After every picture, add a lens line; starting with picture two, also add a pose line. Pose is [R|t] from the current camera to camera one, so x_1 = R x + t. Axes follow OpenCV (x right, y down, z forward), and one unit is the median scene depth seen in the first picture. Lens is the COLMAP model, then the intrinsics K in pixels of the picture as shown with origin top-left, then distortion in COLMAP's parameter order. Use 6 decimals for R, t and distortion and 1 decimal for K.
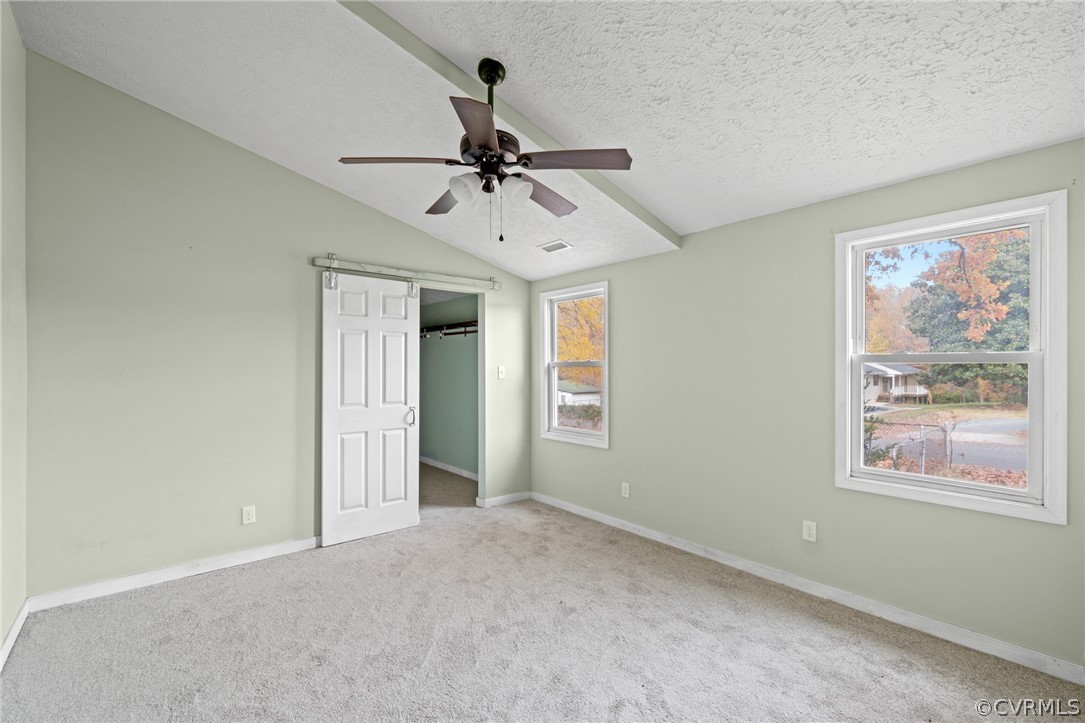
lens RADIAL K [[462.4, 0, 541.9], [0, 462.4, 366.2], [0, 0, 1]] dist [-0.002378, 0.000154]
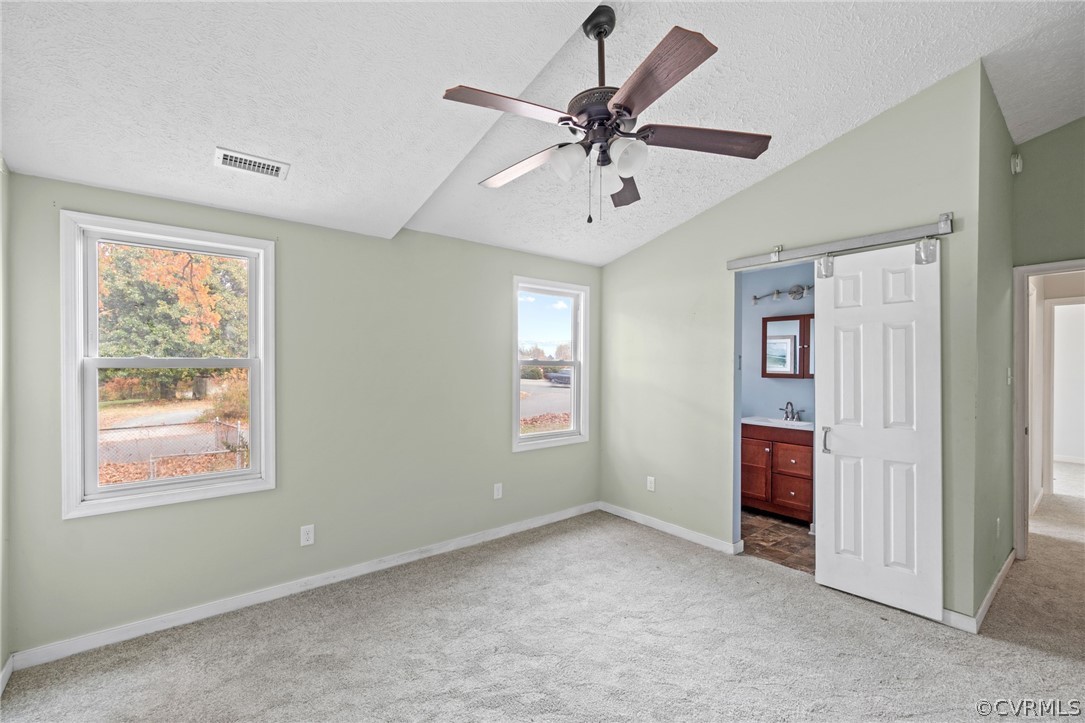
lens RADIAL K [[462.4, 0, 534.9], [0, 462.4, 360.4], [0, 0, 1]] dist [-0.002378, 0.000154]
pose [[0.034822, 0.014767, 0.999284, -0.638514], [-0.002931, 0.999888, -0.014673, -0.001356], [-0.999389, -0.002418, 0.034862, 0.712997]]
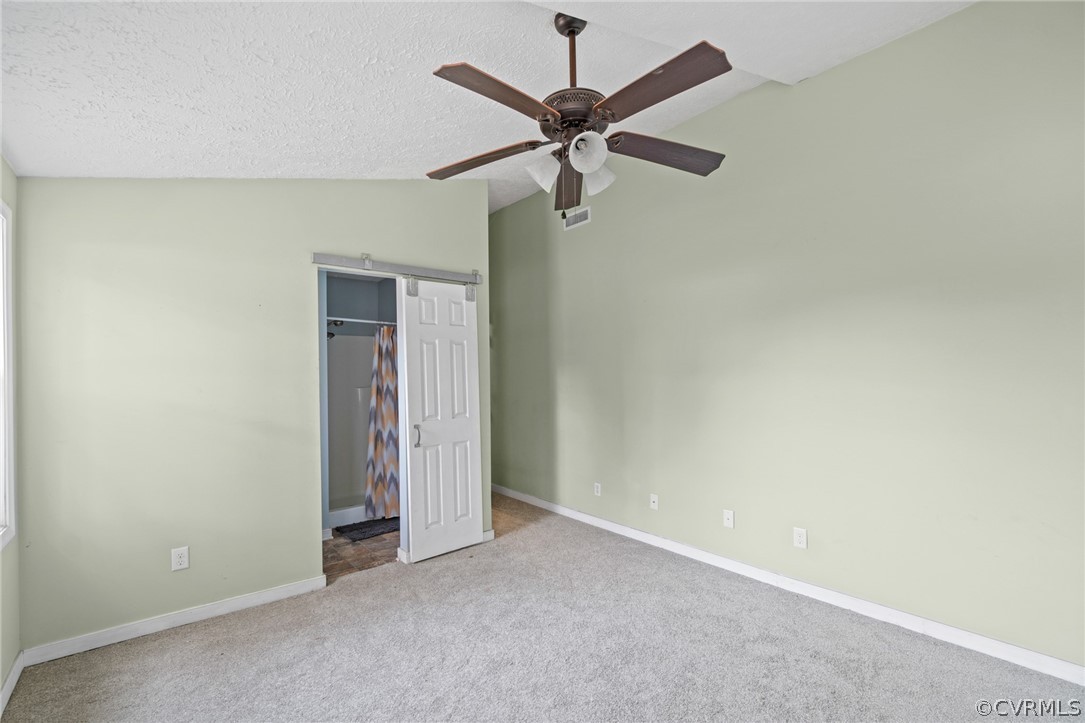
lens RADIAL K [[462.4, 0, 534.8], [0, 462.4, 369.0], [0, 0, 1]] dist [-0.002378, 0.000154]
pose [[-0.998444, 0.018397, 0.052645, -0.053693], [0.018002, 0.999806, -0.007961, 0.000082], [-0.052781, -0.007001, -0.998582, 1.202893]]
